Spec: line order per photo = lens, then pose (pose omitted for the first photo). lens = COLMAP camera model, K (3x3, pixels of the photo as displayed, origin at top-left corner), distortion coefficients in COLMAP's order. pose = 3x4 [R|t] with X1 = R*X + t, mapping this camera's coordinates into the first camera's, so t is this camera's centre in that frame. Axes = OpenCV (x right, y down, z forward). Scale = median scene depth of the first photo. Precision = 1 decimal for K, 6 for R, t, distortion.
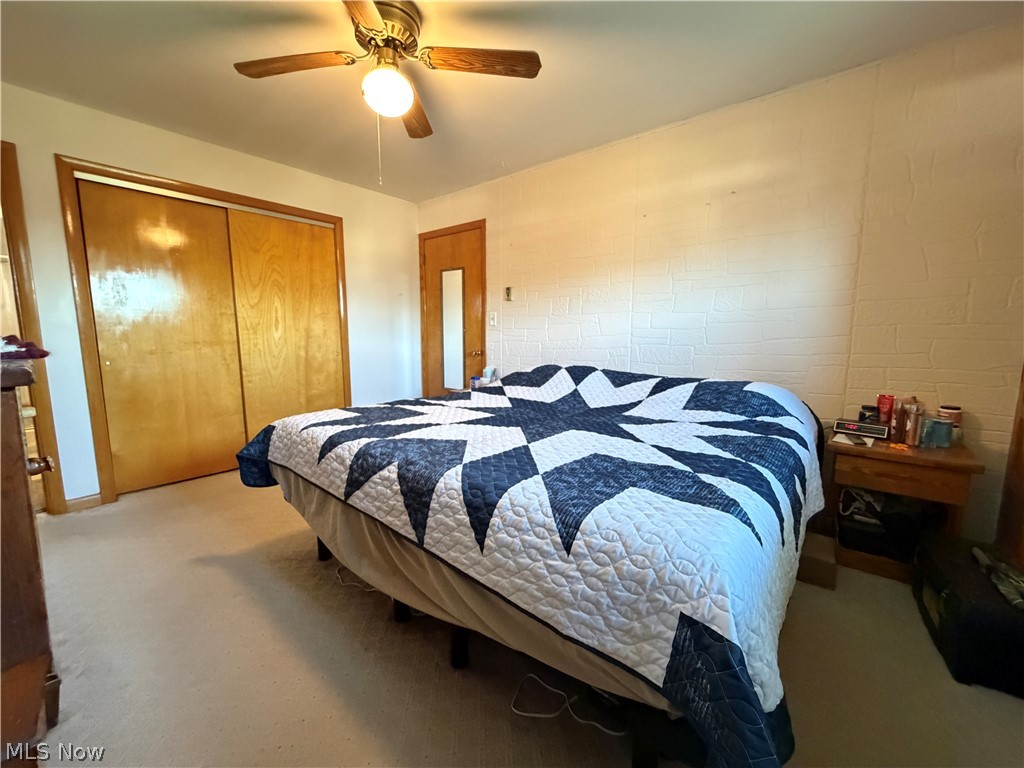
lens RADIAL K [[408.1, 0, 507.9], [0, 408.1, 383.0], [0, 0, 1]] dist [-0.000488, -0.000238]
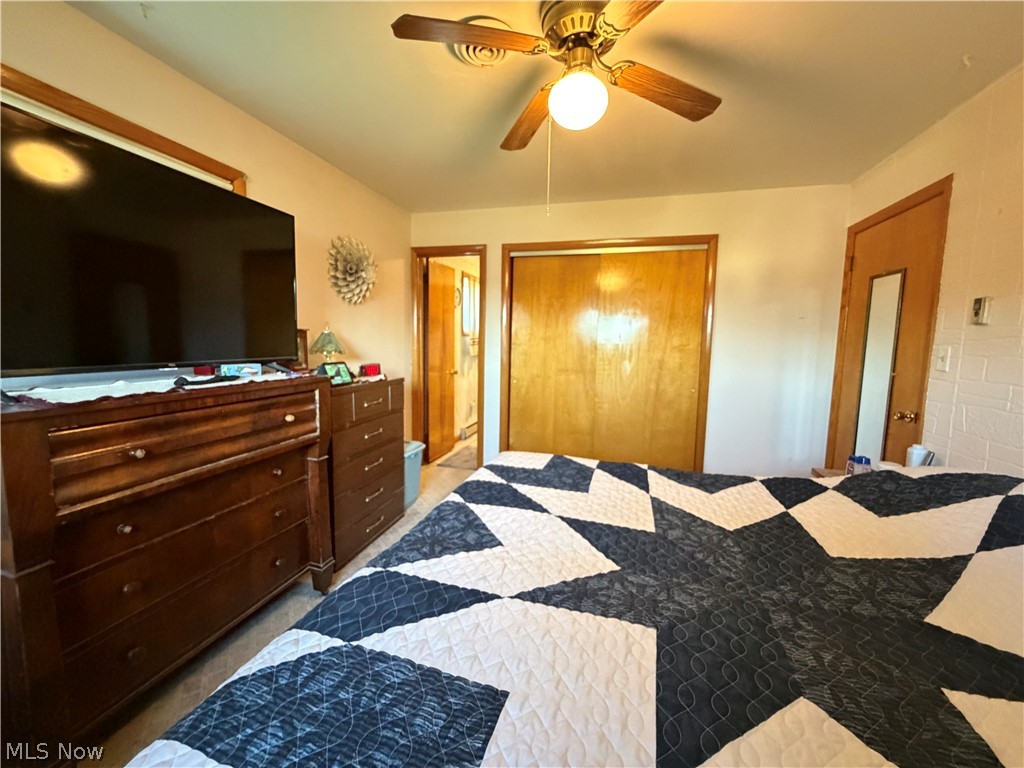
lens RADIAL K [[408.1, 0, 510.0], [0, 408.1, 385.2], [0, 0, 1]] dist [-0.000488, -0.000238]
pose [[0.416462, 0.101150, -0.903509, 0.235501], [-0.134254, 0.989739, 0.048921, -0.080135], [0.899186, 0.100925, 0.425768, 0.293901]]
